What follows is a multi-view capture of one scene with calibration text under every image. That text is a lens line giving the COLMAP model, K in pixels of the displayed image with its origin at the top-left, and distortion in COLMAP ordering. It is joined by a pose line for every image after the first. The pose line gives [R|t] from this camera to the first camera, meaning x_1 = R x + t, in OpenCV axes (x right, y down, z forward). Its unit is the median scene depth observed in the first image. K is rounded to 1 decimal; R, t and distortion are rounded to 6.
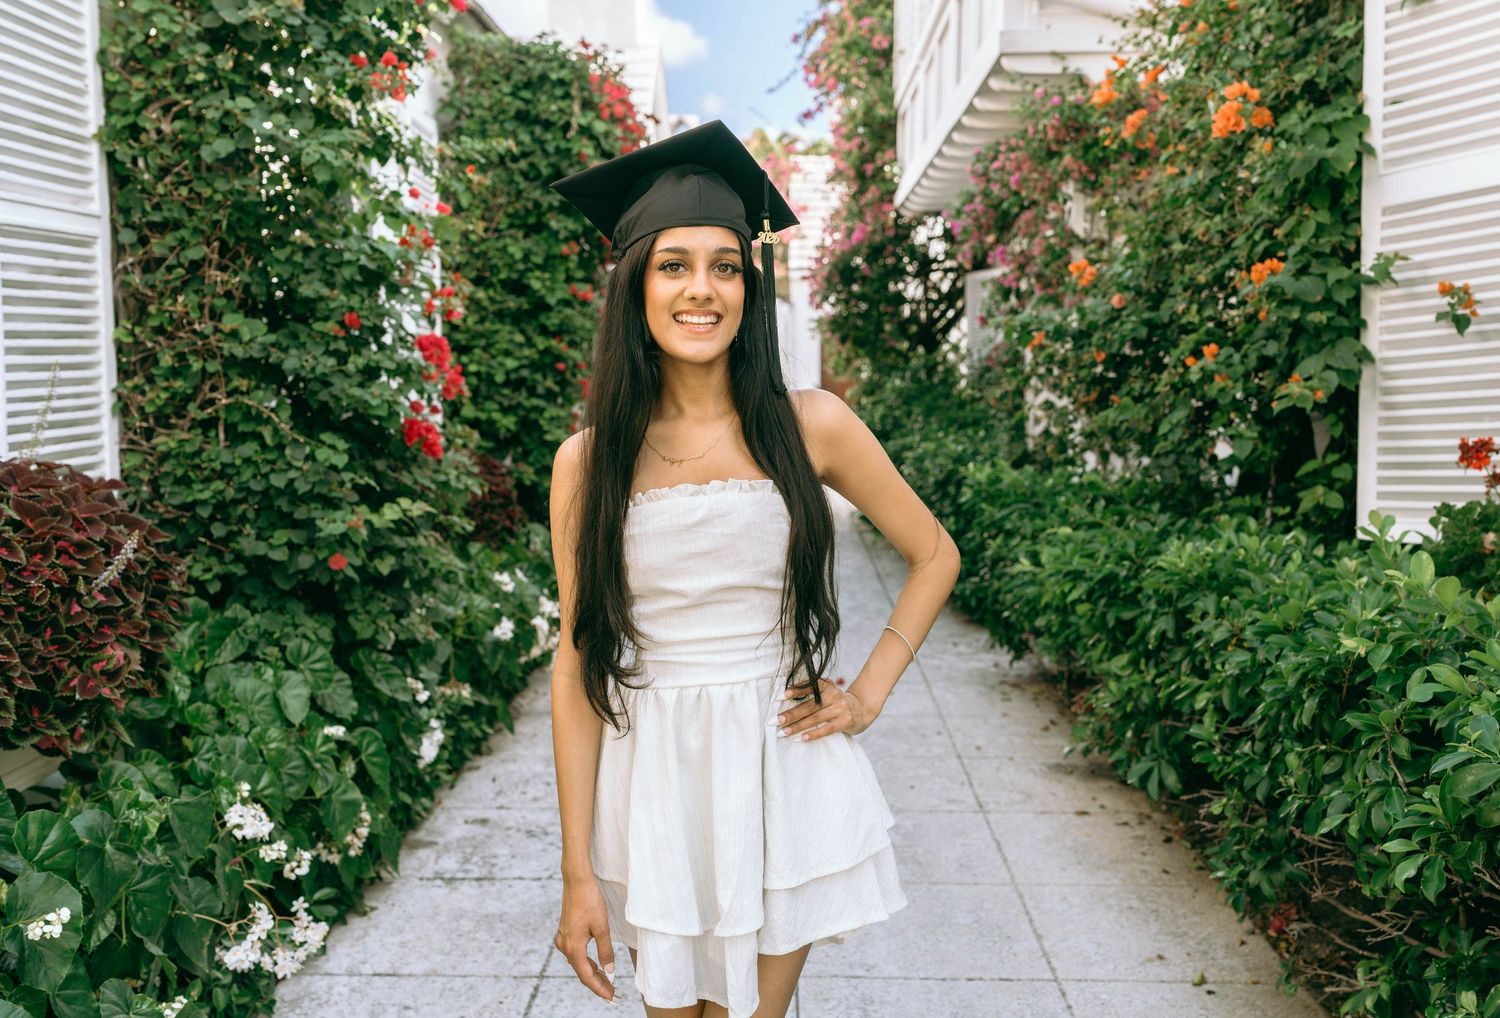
lens RADIAL K [[1464.8, 0, 718.6], [0, 1464.8, 470.2], [0, 0, 1]] dist [-0.000035, 0.006647]
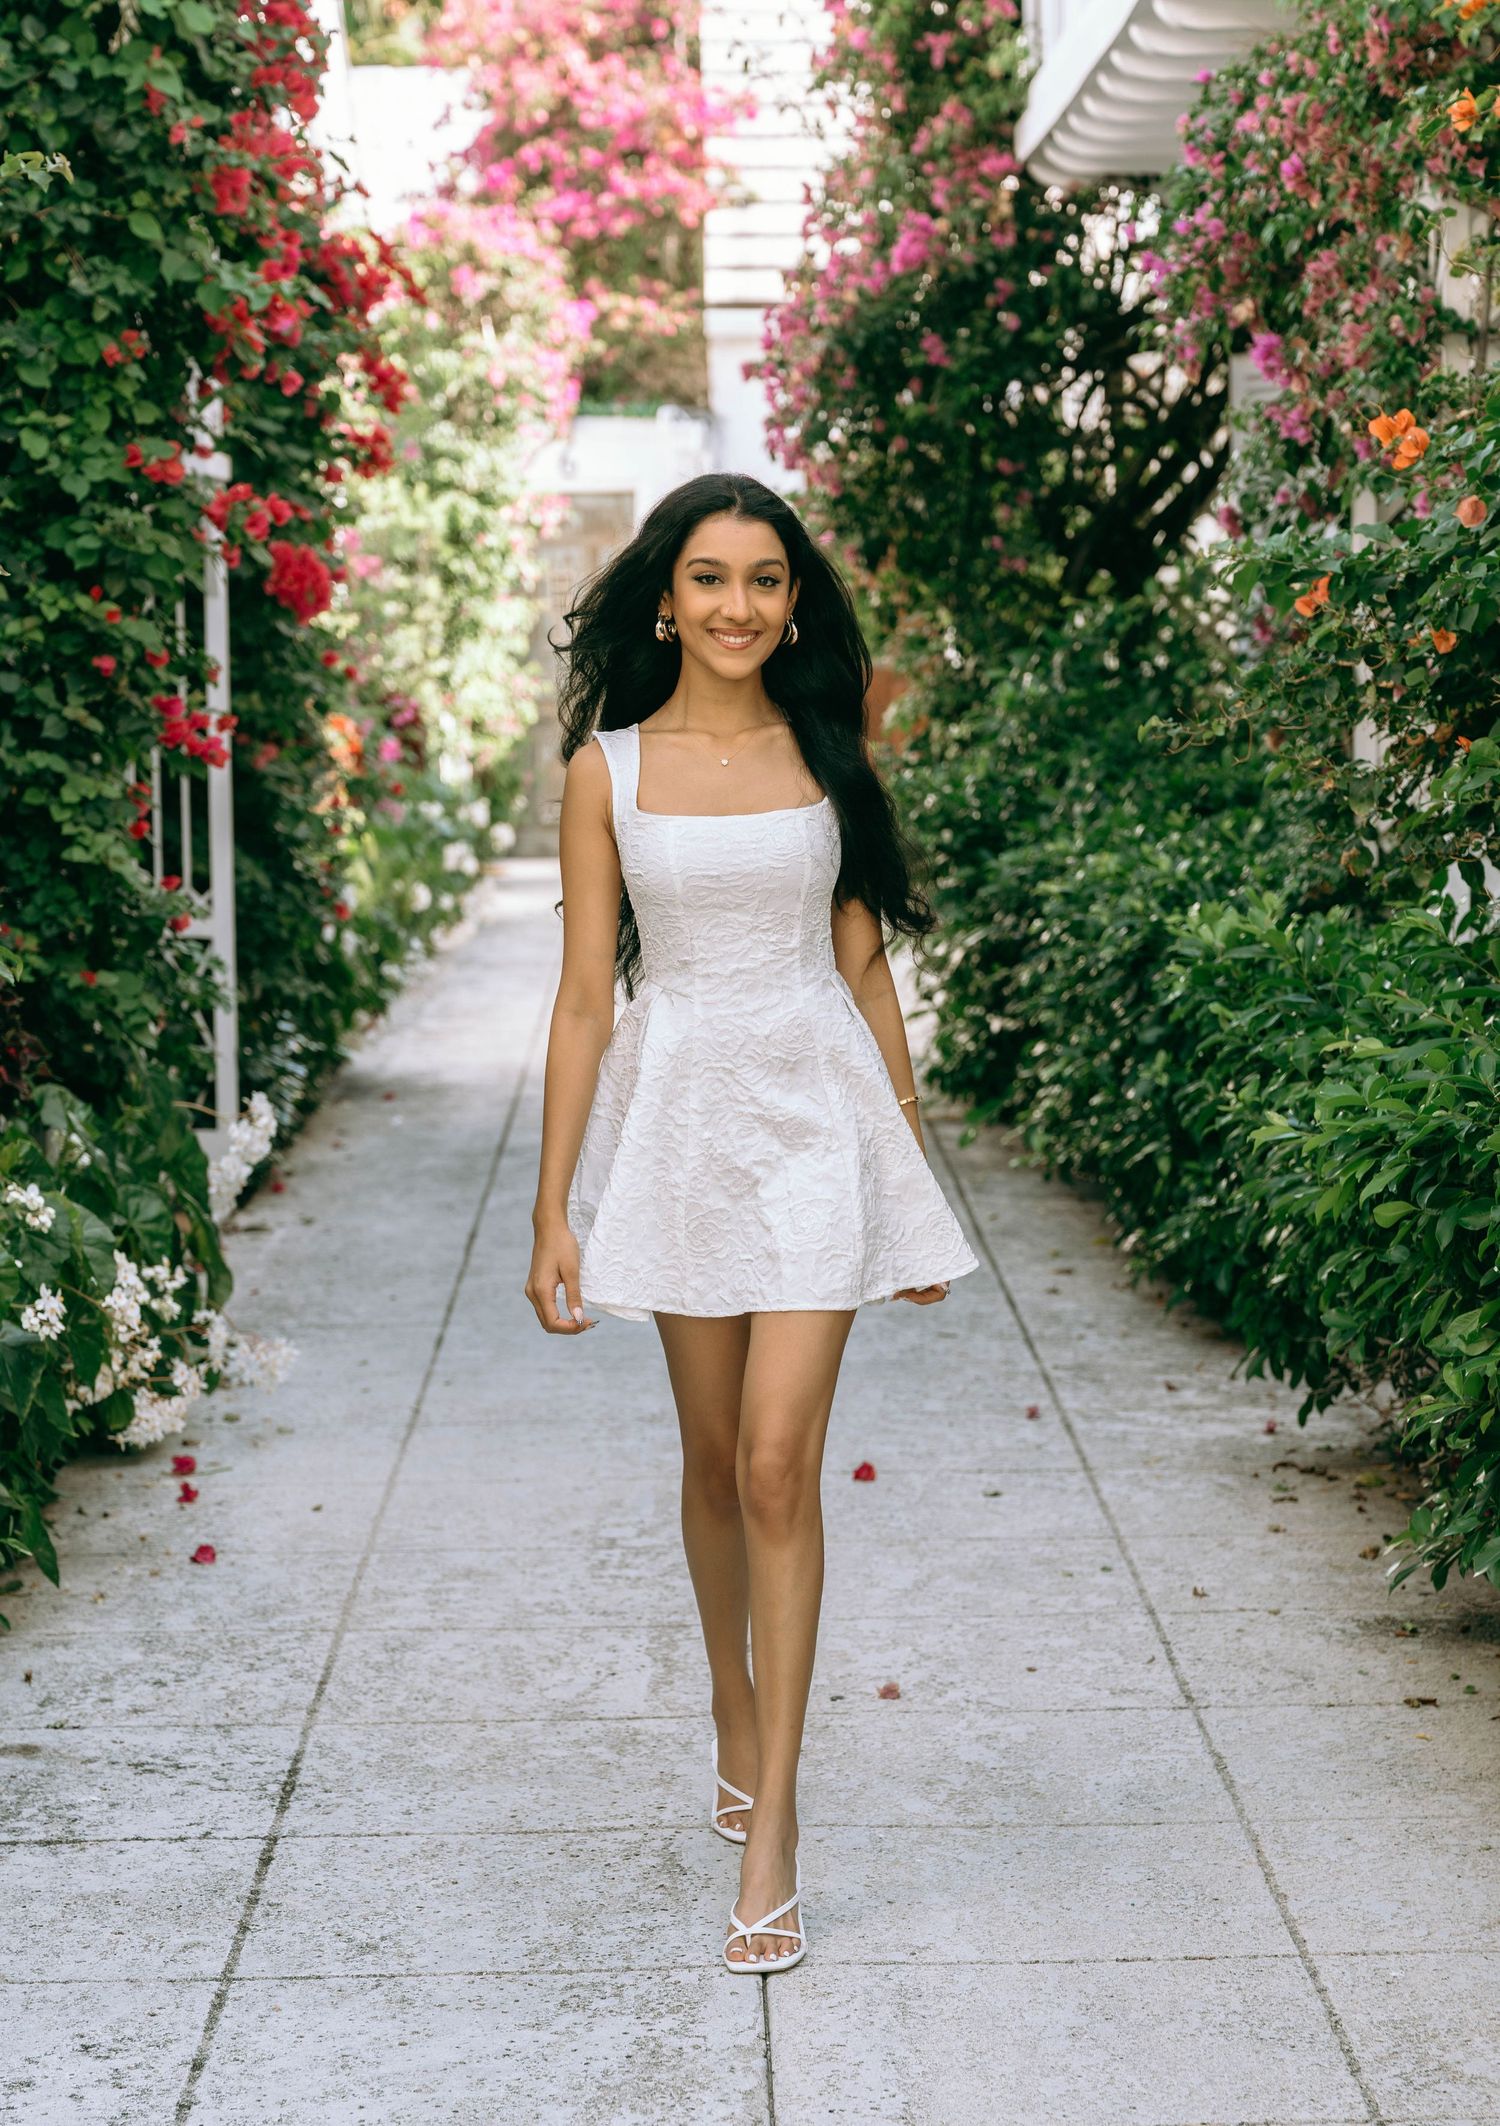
lens RADIAL K [[5779.1, 0, 1093.1], [0, 5779.1, 1101.3], [0, 0, 1]] dist [0.045221, 0.022481]
pose [[0.993329, -0.020496, 0.113479, -0.034561], [0.018244, 0.999616, 0.020847, 0.018713], [-0.113863, -0.018638, 0.993322, -0.631804]]
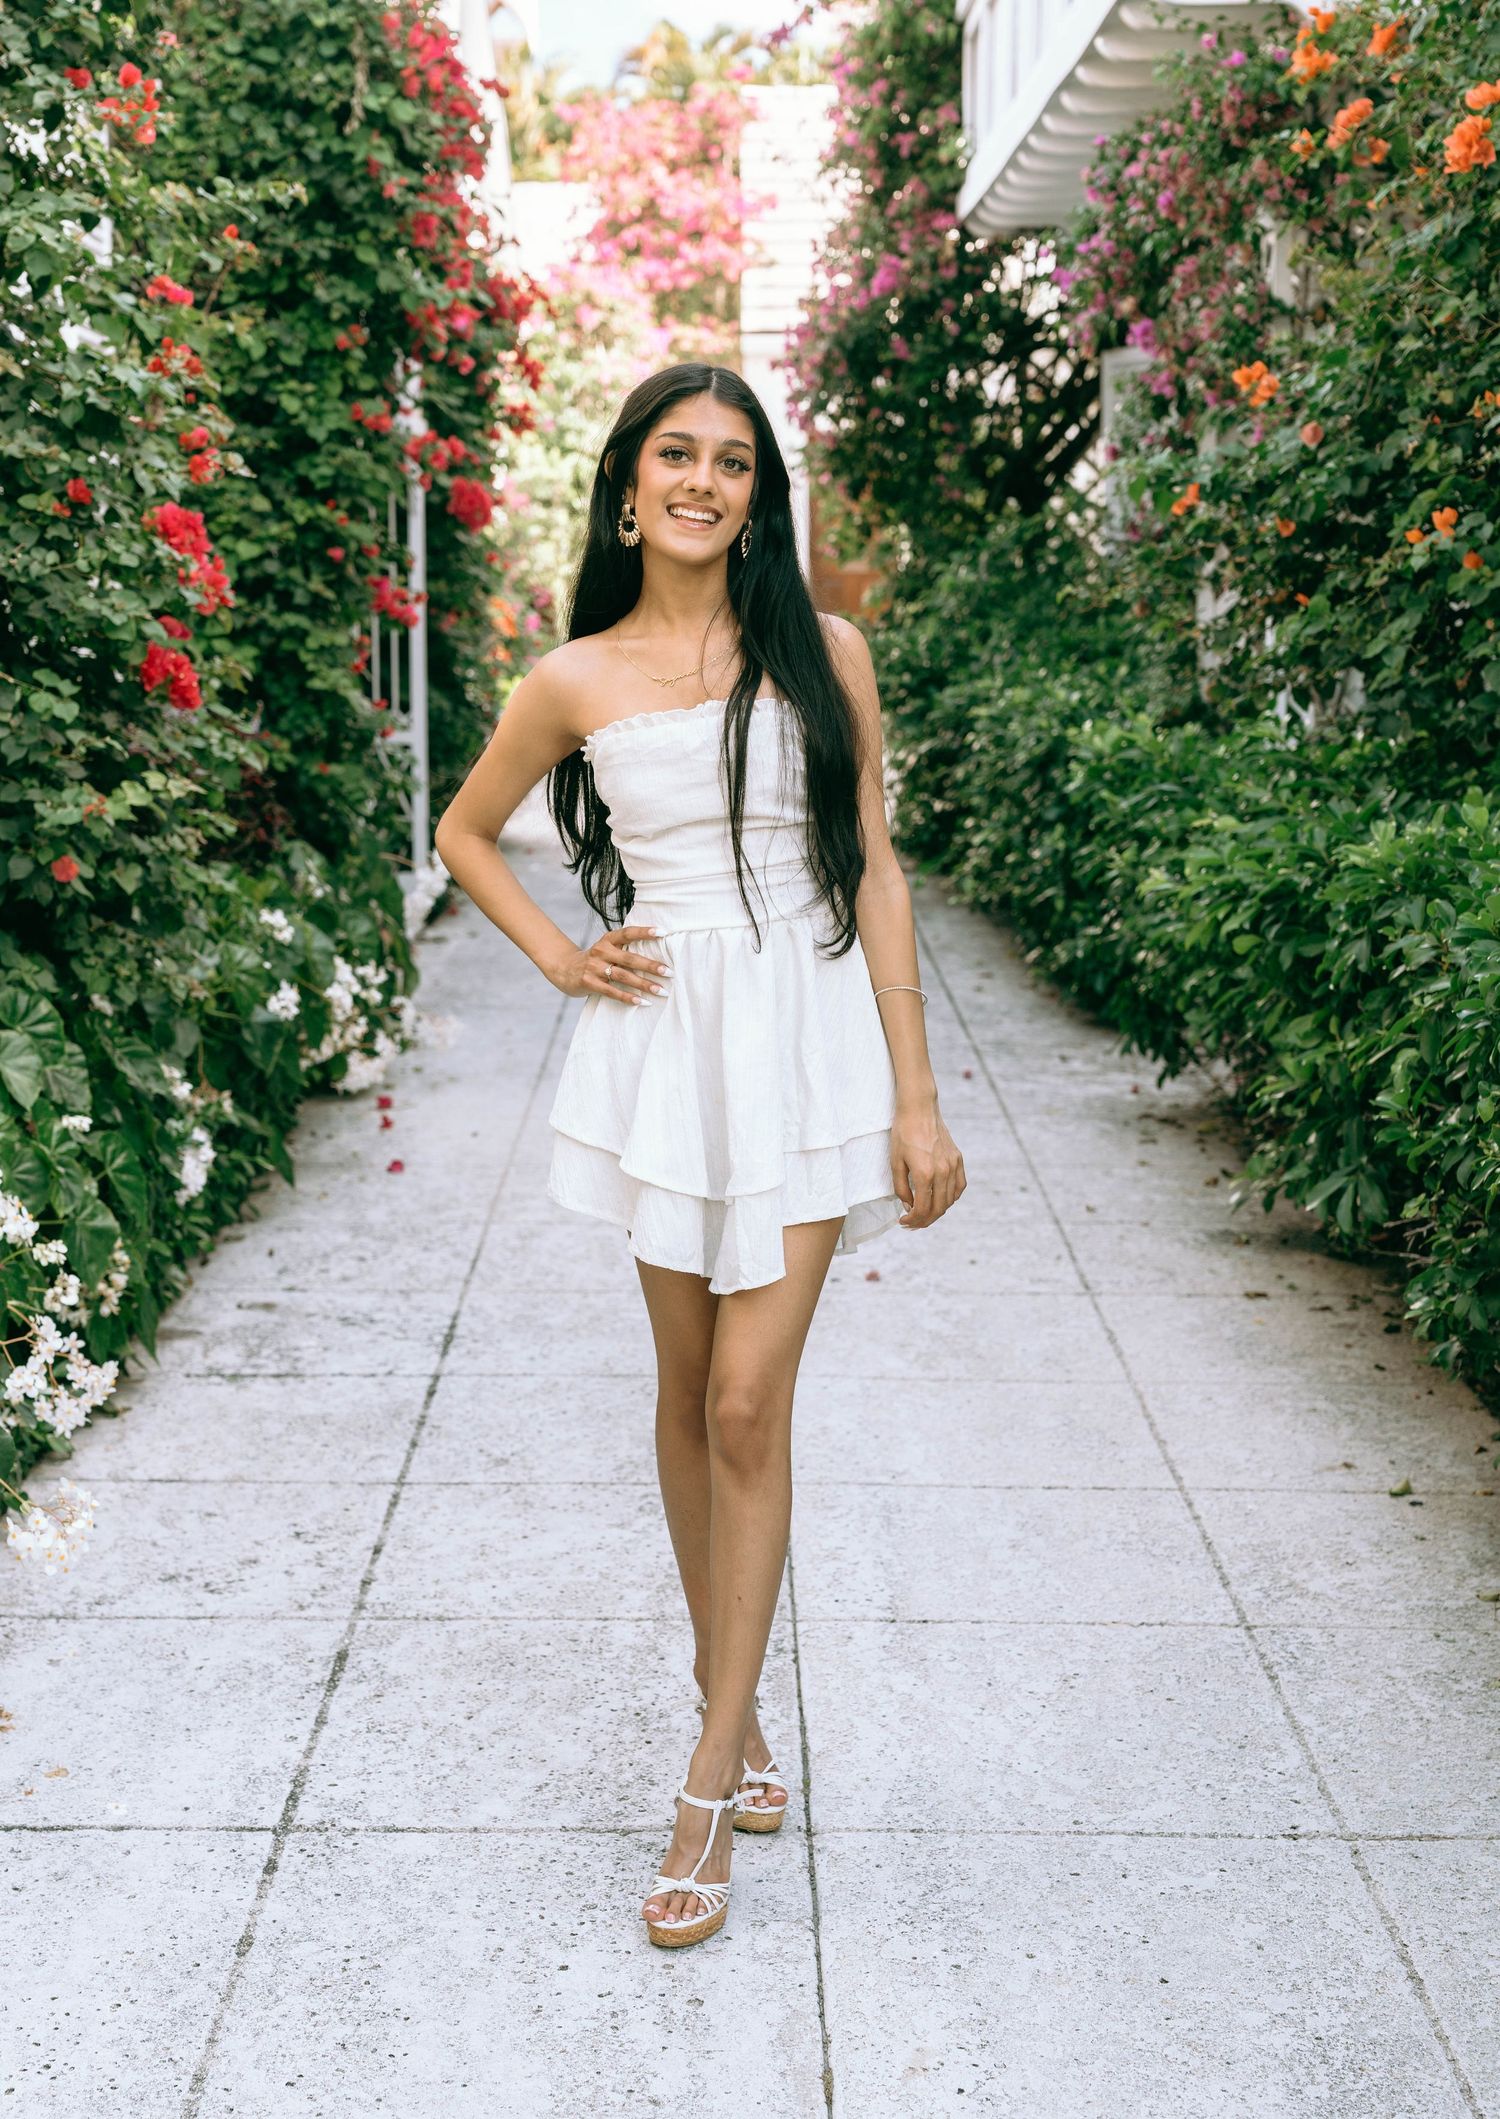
lens RADIAL K [[3546.5, 0, 485.8], [0, 3546.5, 969.8], [0, 0, 1]] dist [-0.028580, 0.202345]
pose [[0.999694, -0.011160, -0.022056, -0.031191], [0.012272, 0.998627, 0.050928, 0.022305], [0.021457, -0.051183, 0.998459, -0.418476]]
